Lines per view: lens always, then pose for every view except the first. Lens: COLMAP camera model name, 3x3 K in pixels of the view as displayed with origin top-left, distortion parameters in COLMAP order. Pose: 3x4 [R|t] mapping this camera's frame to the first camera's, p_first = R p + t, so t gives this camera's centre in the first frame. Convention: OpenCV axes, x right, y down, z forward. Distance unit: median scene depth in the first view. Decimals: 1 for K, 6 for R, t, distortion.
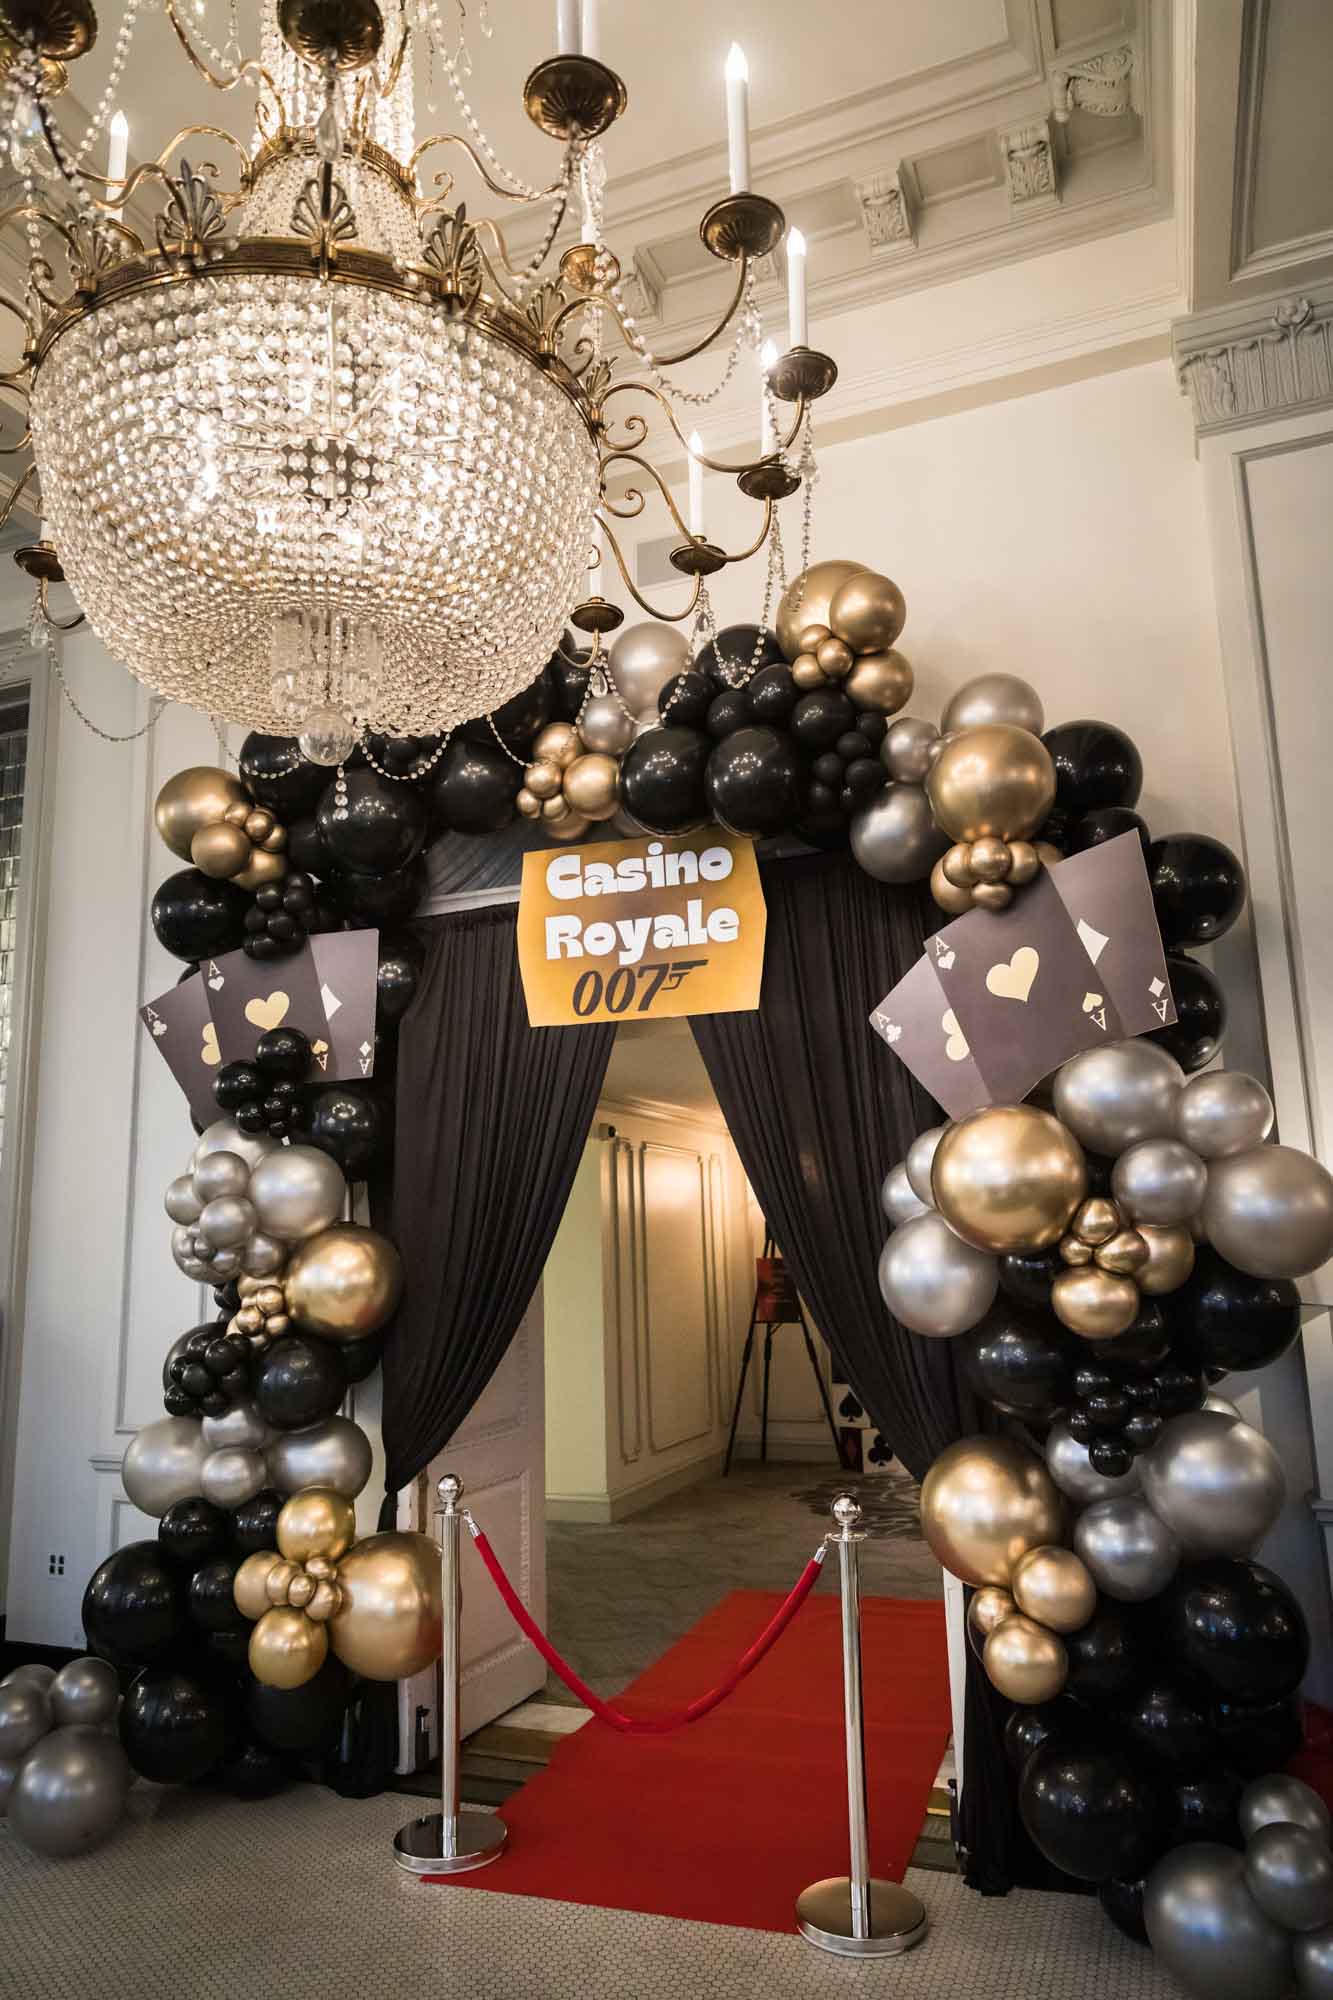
lens RADIAL K [[1308.5, 0, 666.5], [0, 1308.5, 1000.0], [0, 0, 1]] dist [0.000602, 0.000094]
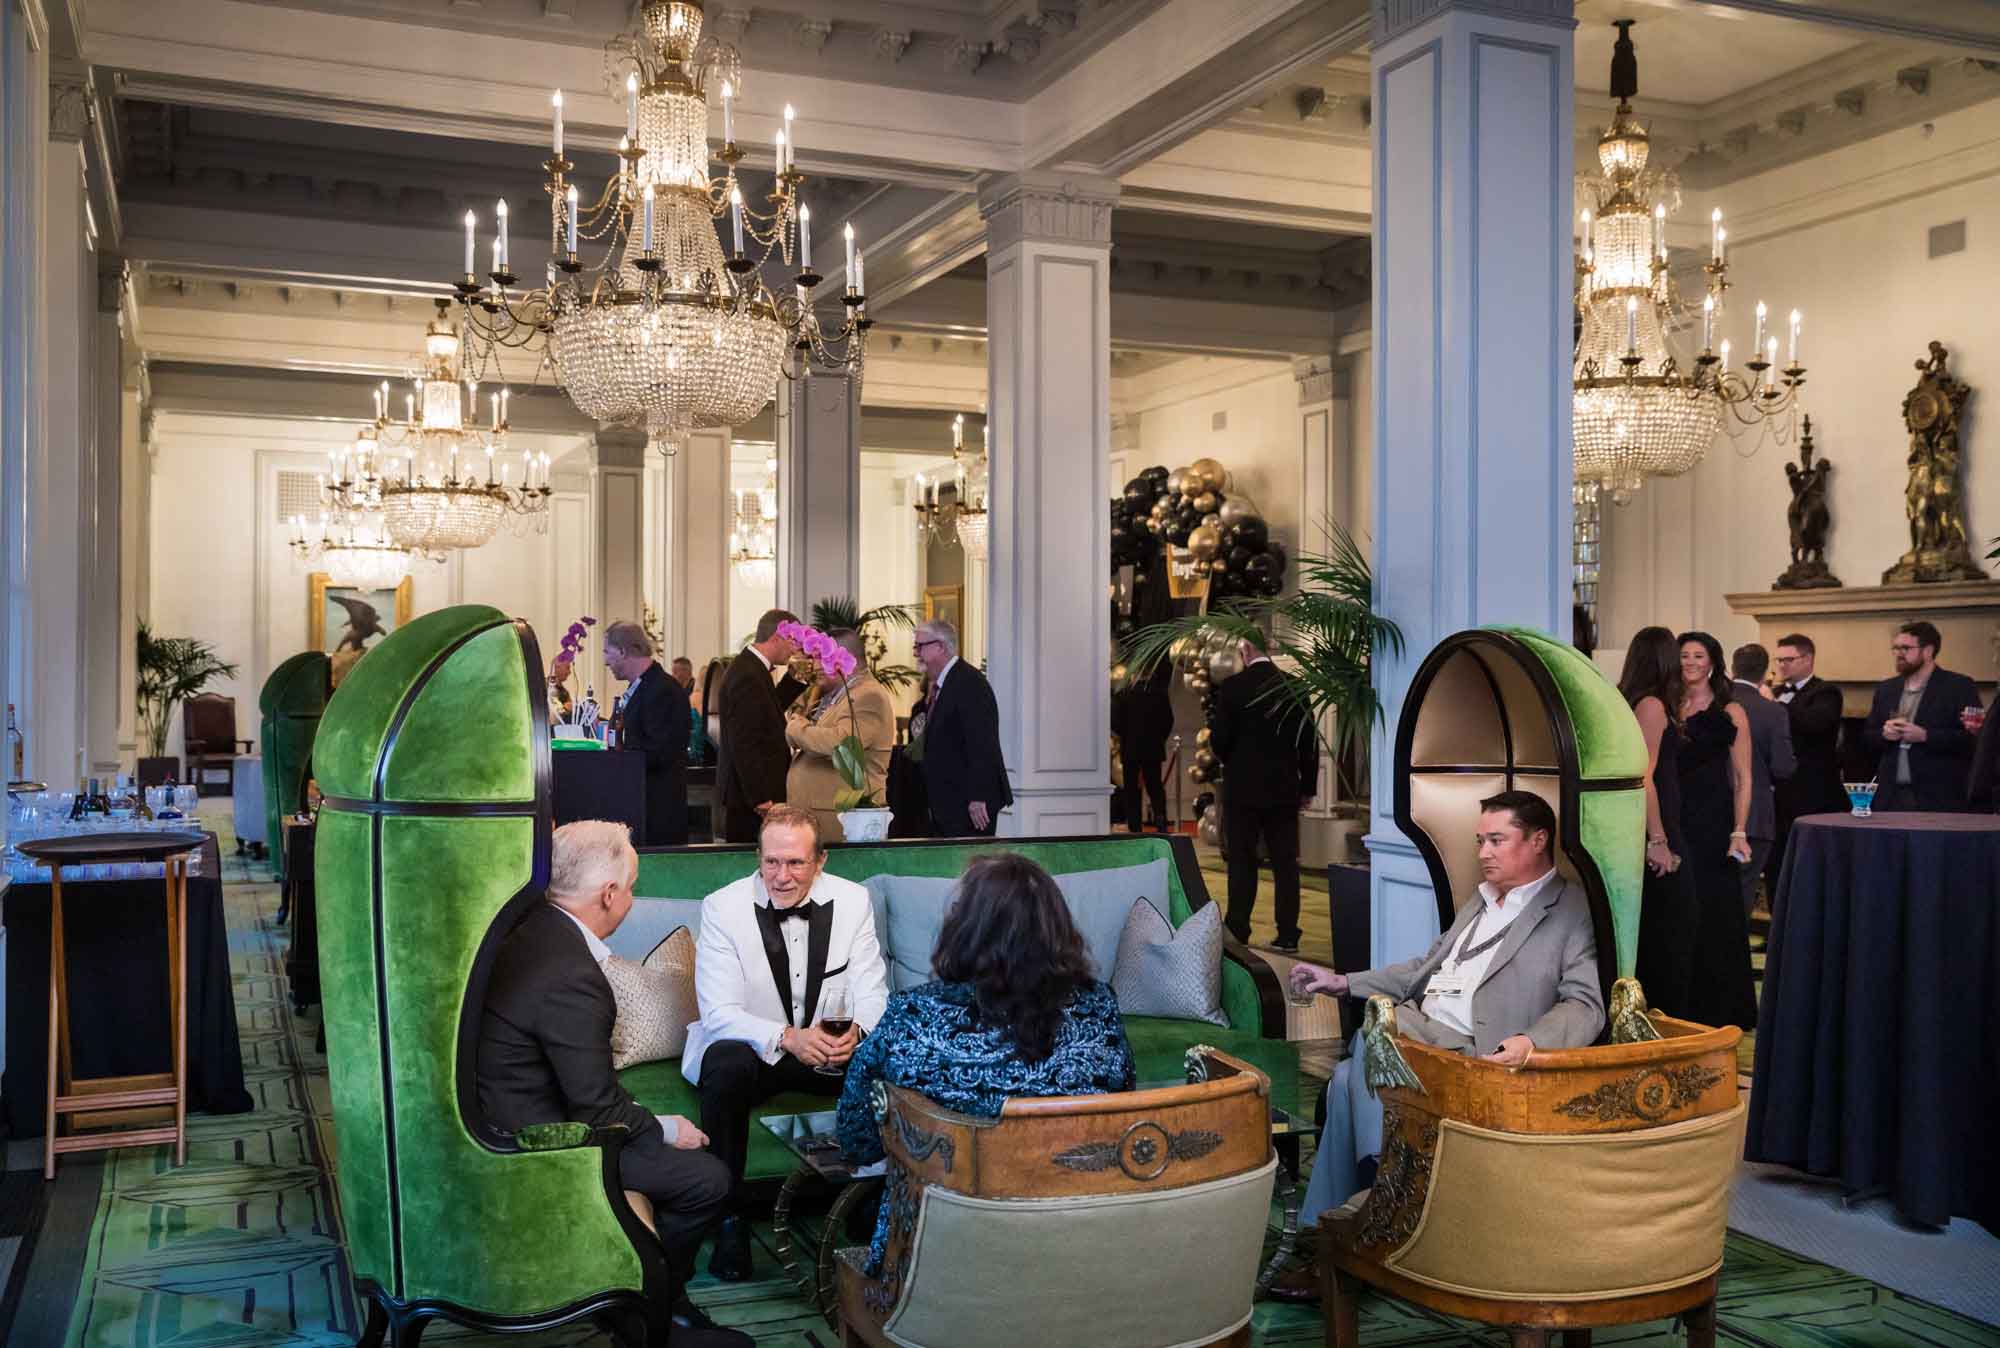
lens RADIAL K [[1941.8, 0, 1000.0], [0, 1941.8, 674.0], [0, 0, 1]] dist [-0.000089, -0.000078]
pose [[0.692147, 0.030206, -0.721125, 2.909076], [0.108670, 0.983373, 0.145494, -0.510271], [0.713529, -0.179068, 0.677356, -2.388968]]
